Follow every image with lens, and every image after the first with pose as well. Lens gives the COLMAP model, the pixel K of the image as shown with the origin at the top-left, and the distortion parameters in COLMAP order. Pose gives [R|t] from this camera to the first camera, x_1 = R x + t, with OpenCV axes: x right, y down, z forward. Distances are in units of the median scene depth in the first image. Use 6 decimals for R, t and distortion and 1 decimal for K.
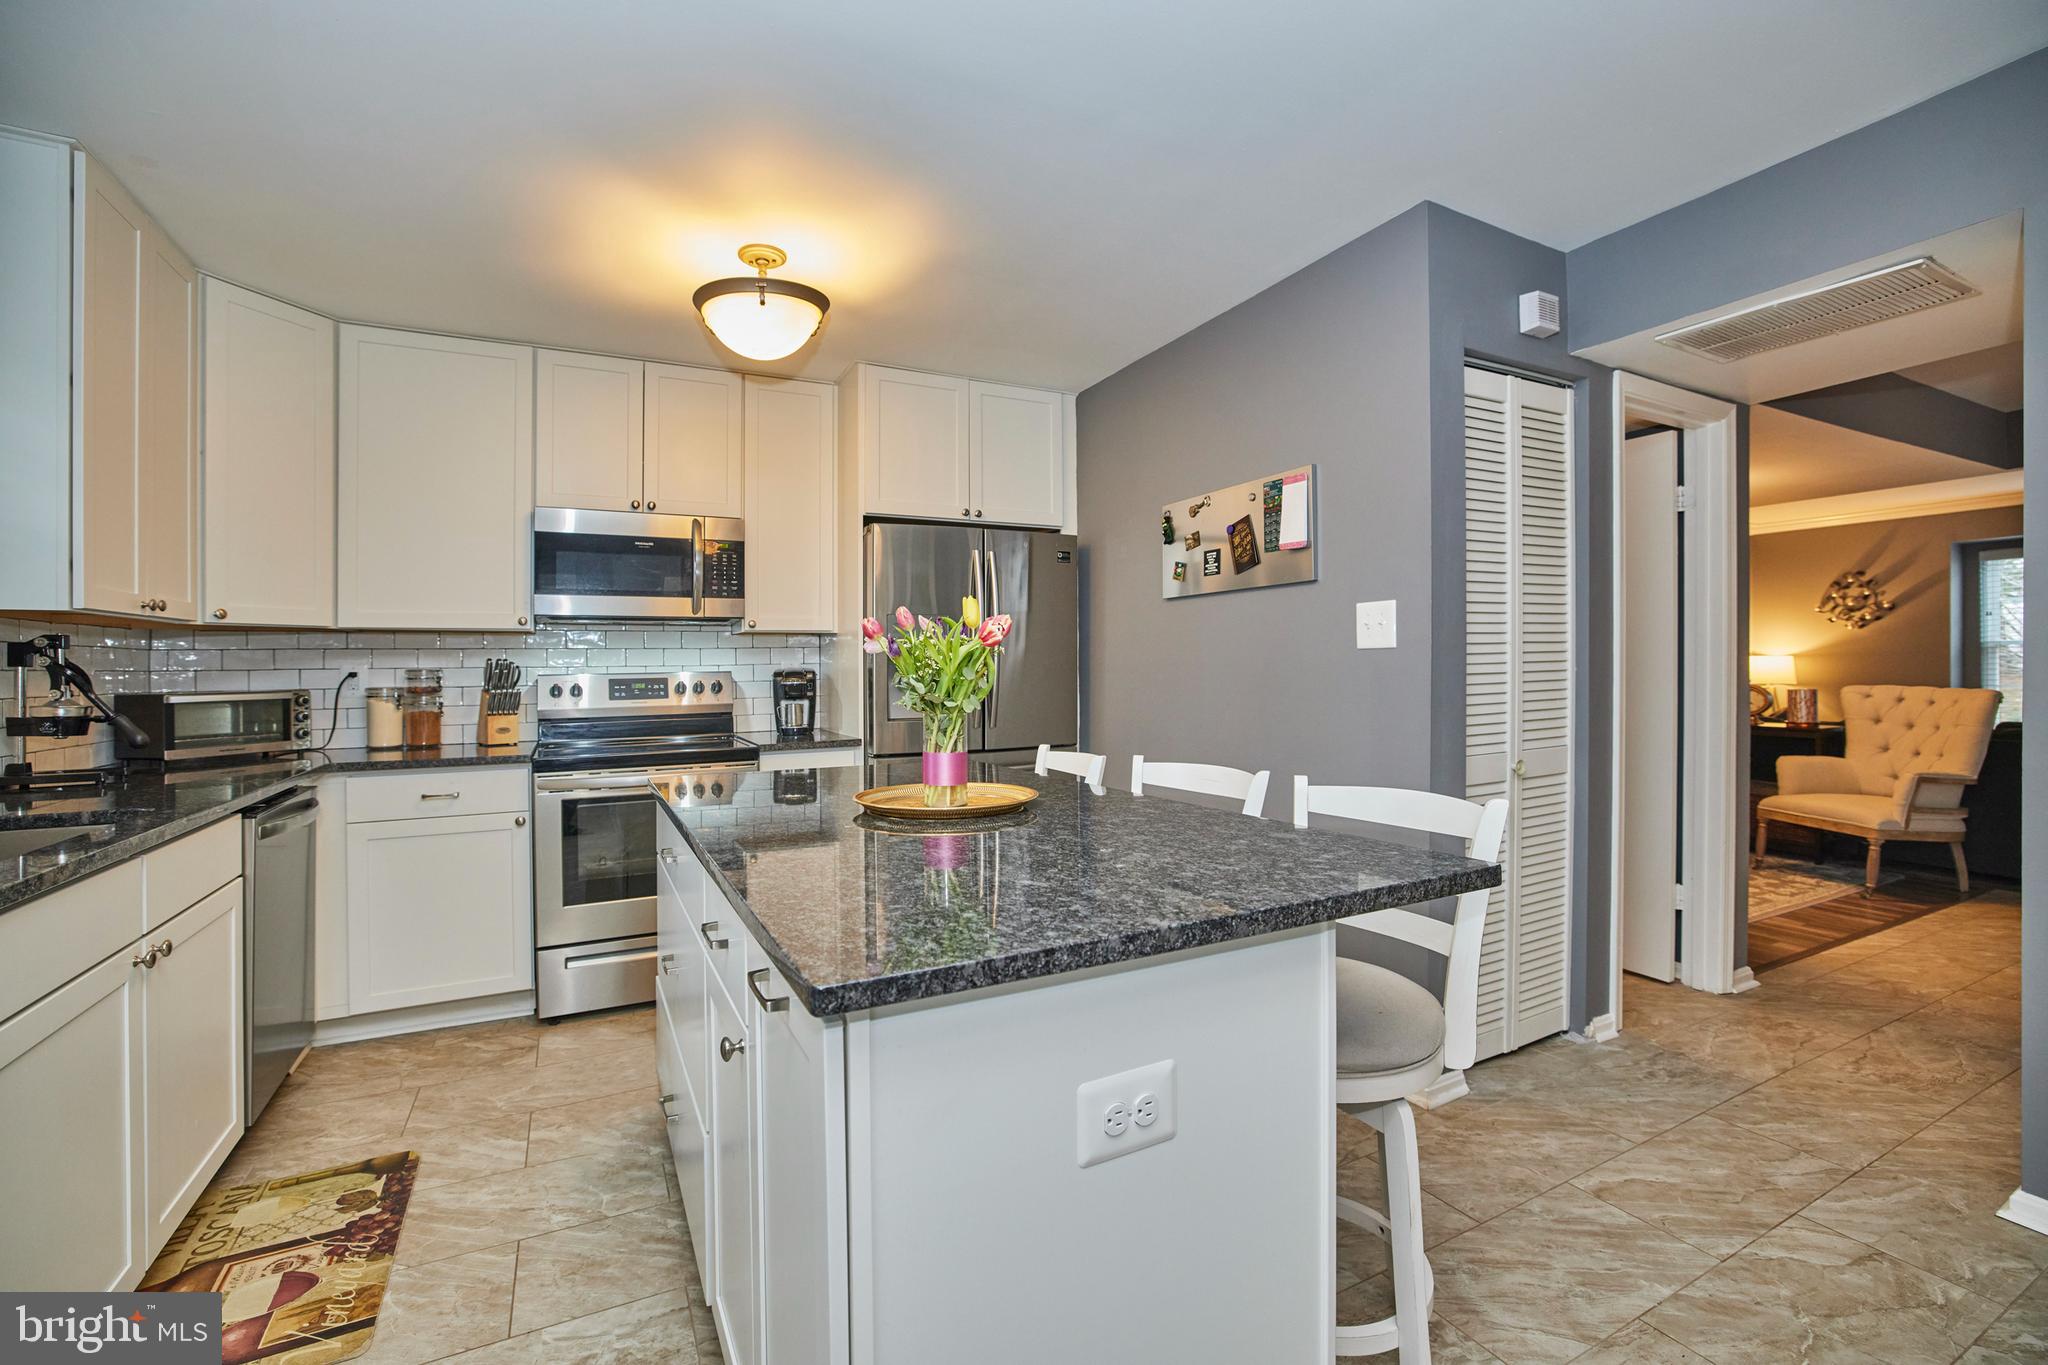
lens RADIAL K [[882.5, 0, 1004.9], [0, 882.5, 666.6], [0, 0, 1]] dist [-0.037303, 0.010954]
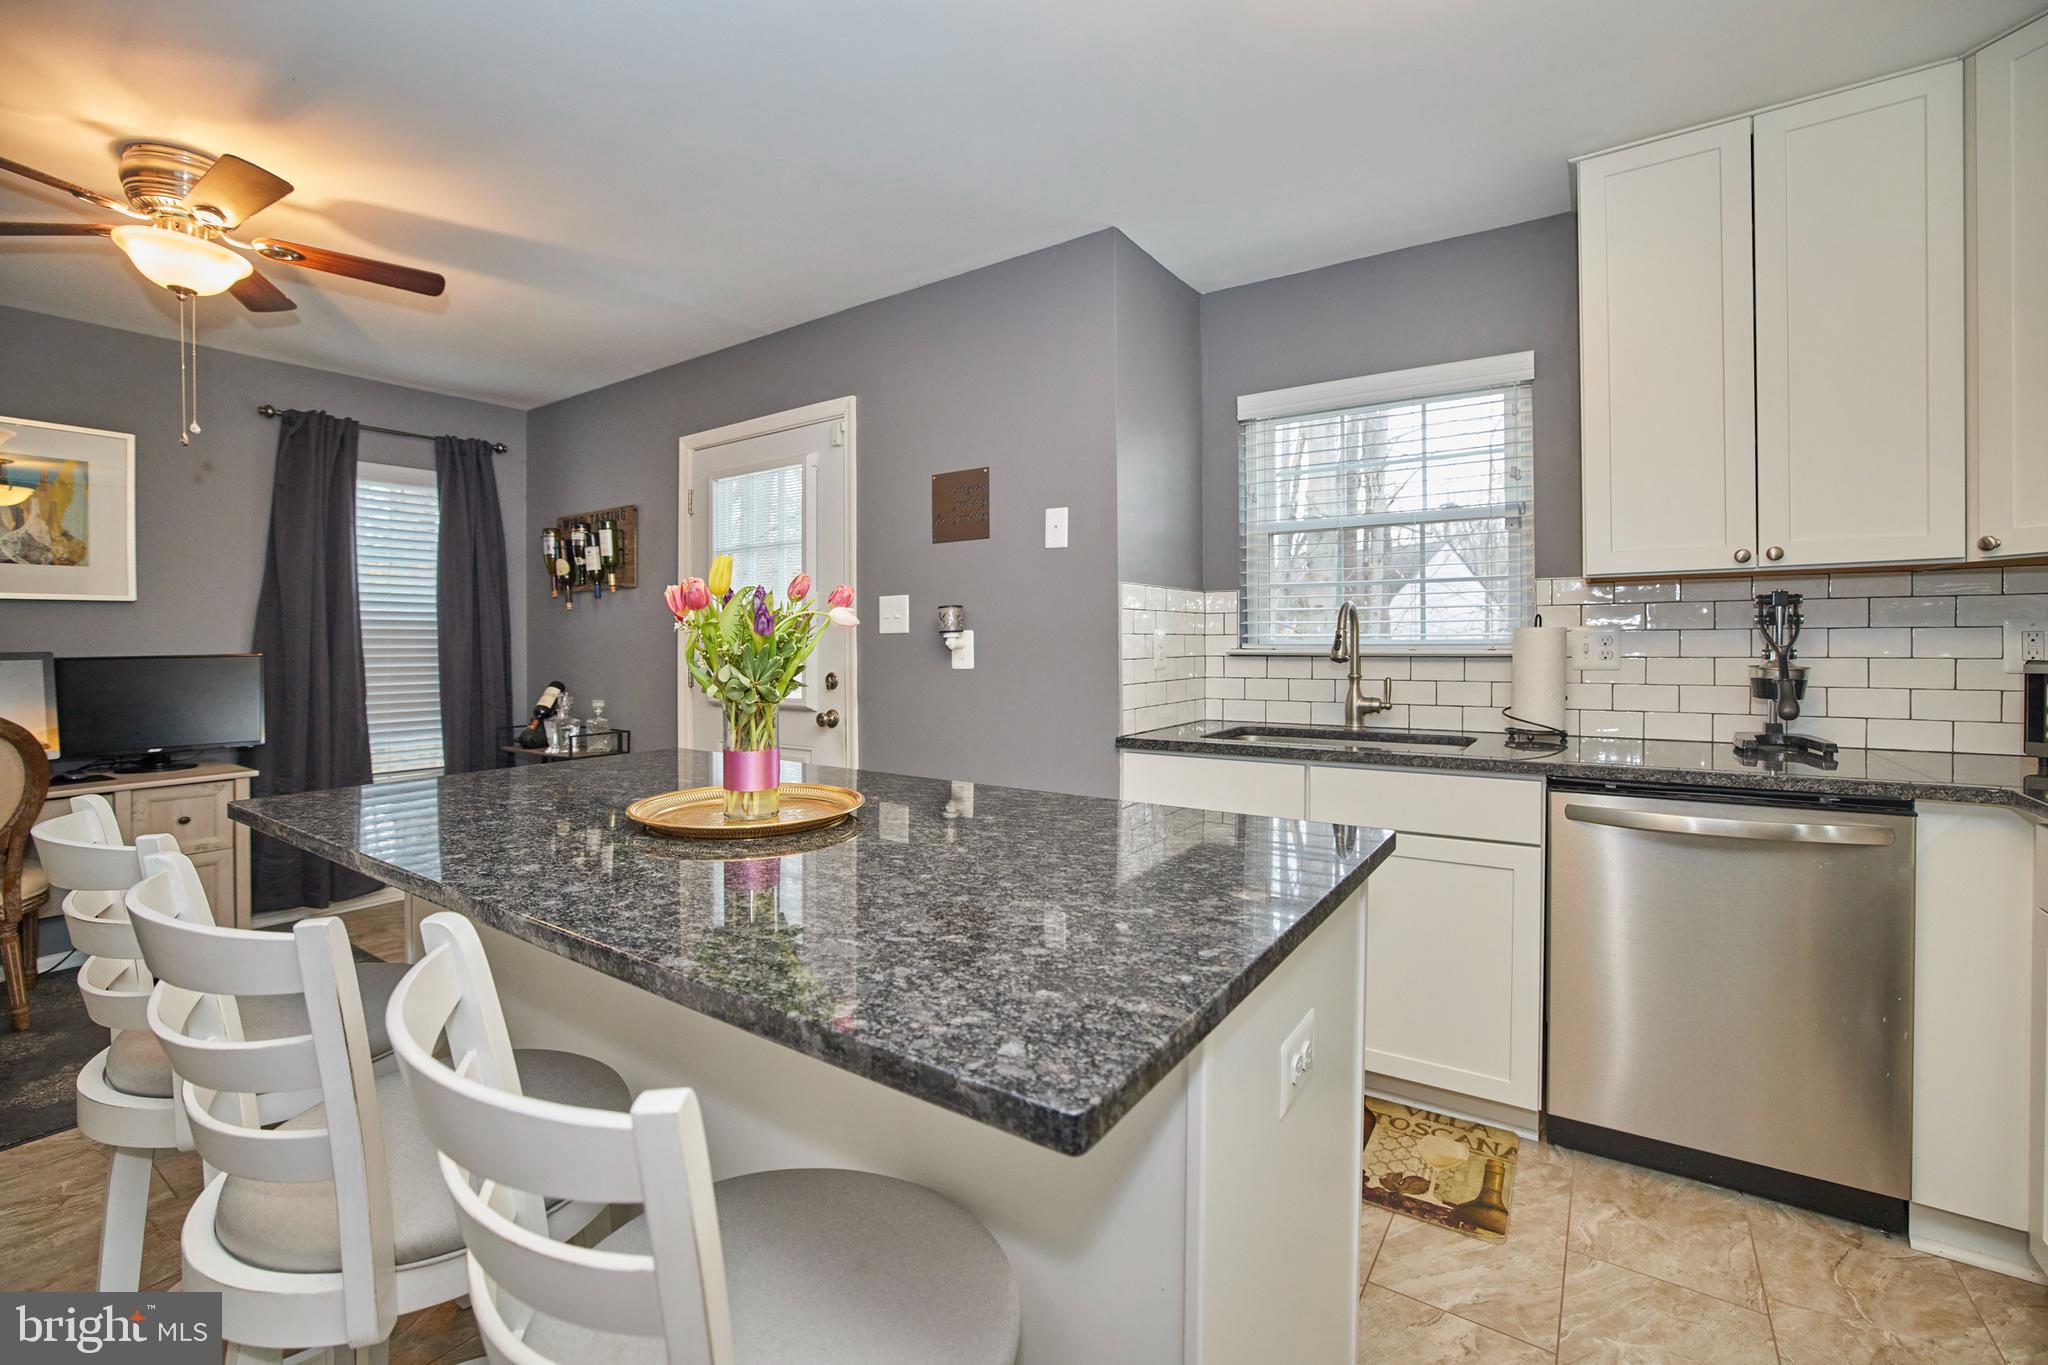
lens RADIAL K [[882.5, 0, 989.6], [0, 882.5, 649.3], [0, 0, 1]] dist [-0.037303, 0.010954]
pose [[-0.886498, 0.023799, -0.462121, 0.075931], [0.020510, 0.999716, 0.012141, -0.003426], [0.462278, 0.001284, -0.886734, 1.182617]]
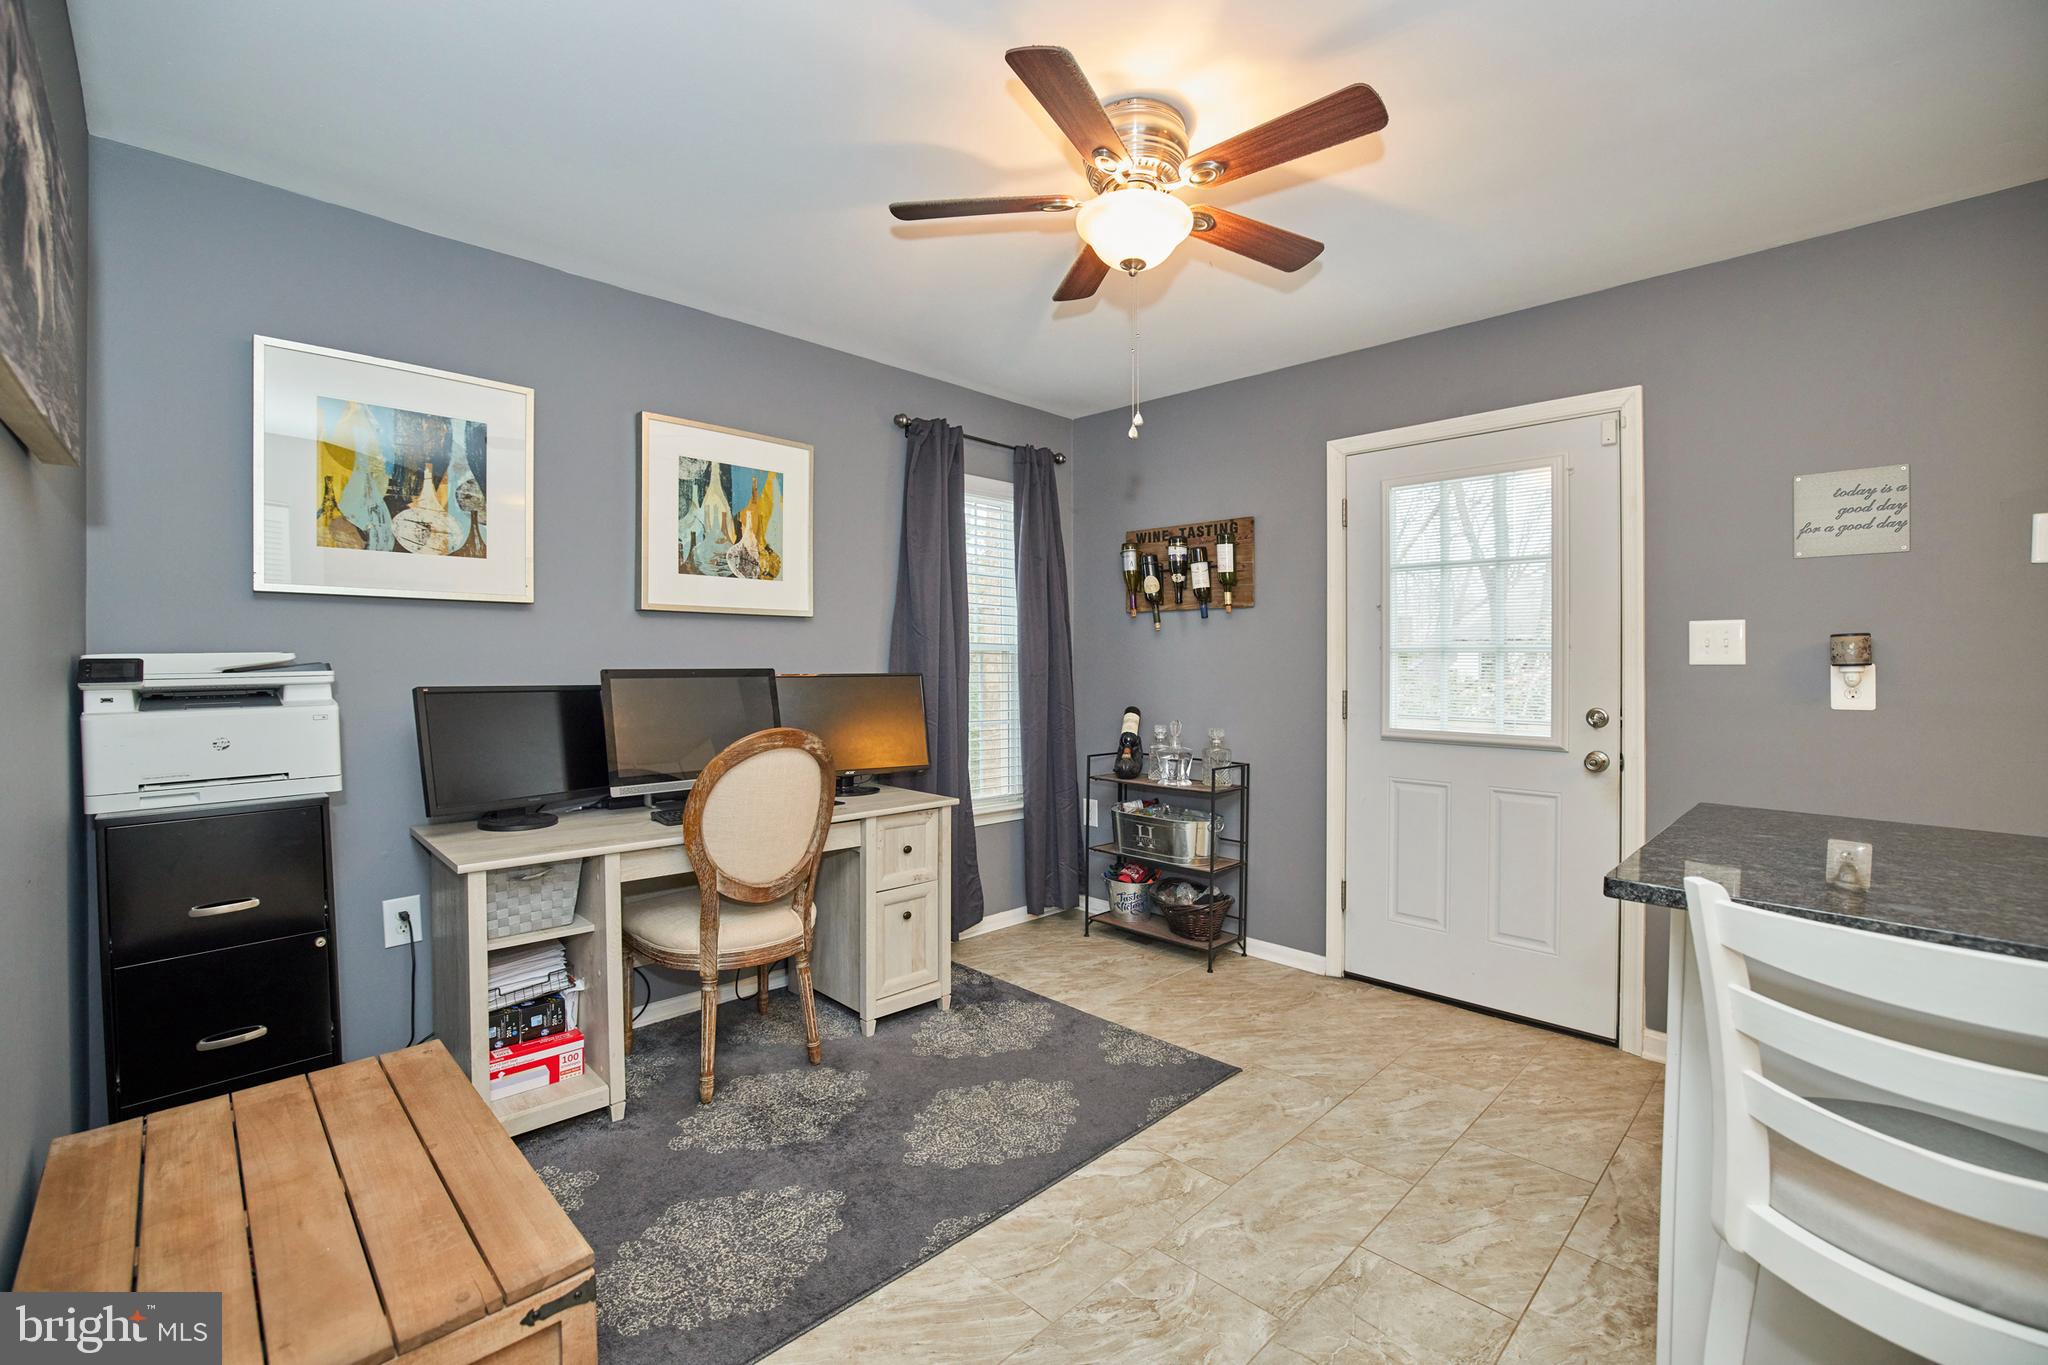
lens RADIAL K [[882.5, 0, 1002.9], [0, 882.5, 675.4], [0, 0, 1]] dist [-0.037303, 0.010954]
pose [[-0.955032, 0.007677, -0.296403, 0.696911], [0.003016, 0.999865, 0.016180, -0.020050], [0.296487, 0.014558, -0.954926, 0.775355]]
